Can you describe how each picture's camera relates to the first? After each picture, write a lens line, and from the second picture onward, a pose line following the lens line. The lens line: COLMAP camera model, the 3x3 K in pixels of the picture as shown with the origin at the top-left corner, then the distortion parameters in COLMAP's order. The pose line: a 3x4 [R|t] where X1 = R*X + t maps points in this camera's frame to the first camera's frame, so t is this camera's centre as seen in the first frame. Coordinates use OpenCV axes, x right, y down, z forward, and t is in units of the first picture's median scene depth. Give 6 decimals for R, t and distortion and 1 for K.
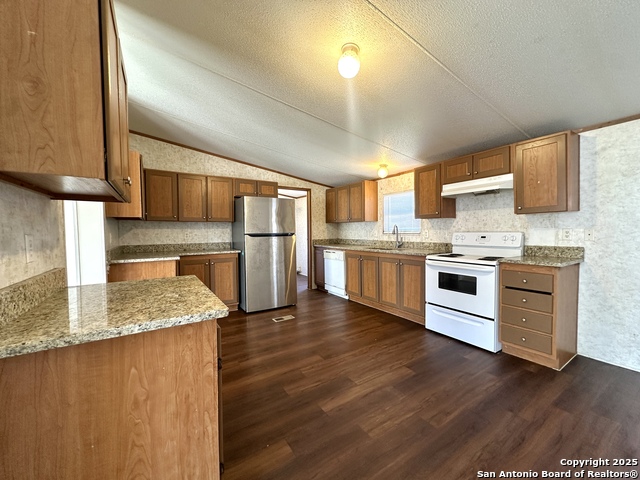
lens RADIAL K [[255.3, 0, 321.6], [0, 255.3, 239.9], [0, 0, 1]] dist [0.000830, -0.000119]
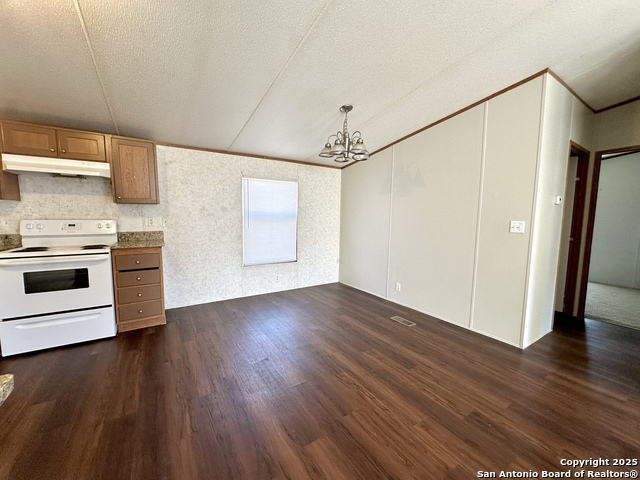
lens RADIAL K [[255.3, 0, 321.8], [0, 255.3, 239.6], [0, 0, 1]] dist [0.000830, -0.000119]
pose [[-0.002923, -0.074598, 0.997209, -0.312790], [0.028120, 0.996813, 0.074651, -0.003800], [-0.999600, 0.028260, -0.000816, 0.141148]]
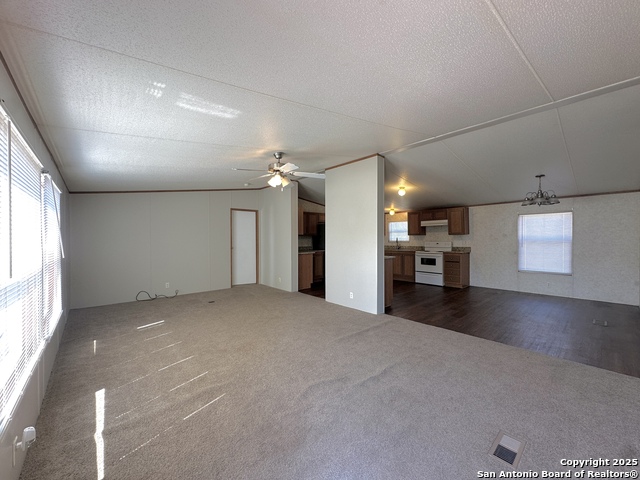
lens RADIAL K [[255.3, 0, 319.4], [0, 255.3, 240.5], [0, 0, 1]] dist [0.000830, -0.000119]
pose [[0.988041, 0.003733, 0.154148, -0.983054], [0.001045, 0.999522, -0.030903, 0.038257], [-0.154190, 0.030694, 0.987564, -1.419608]]
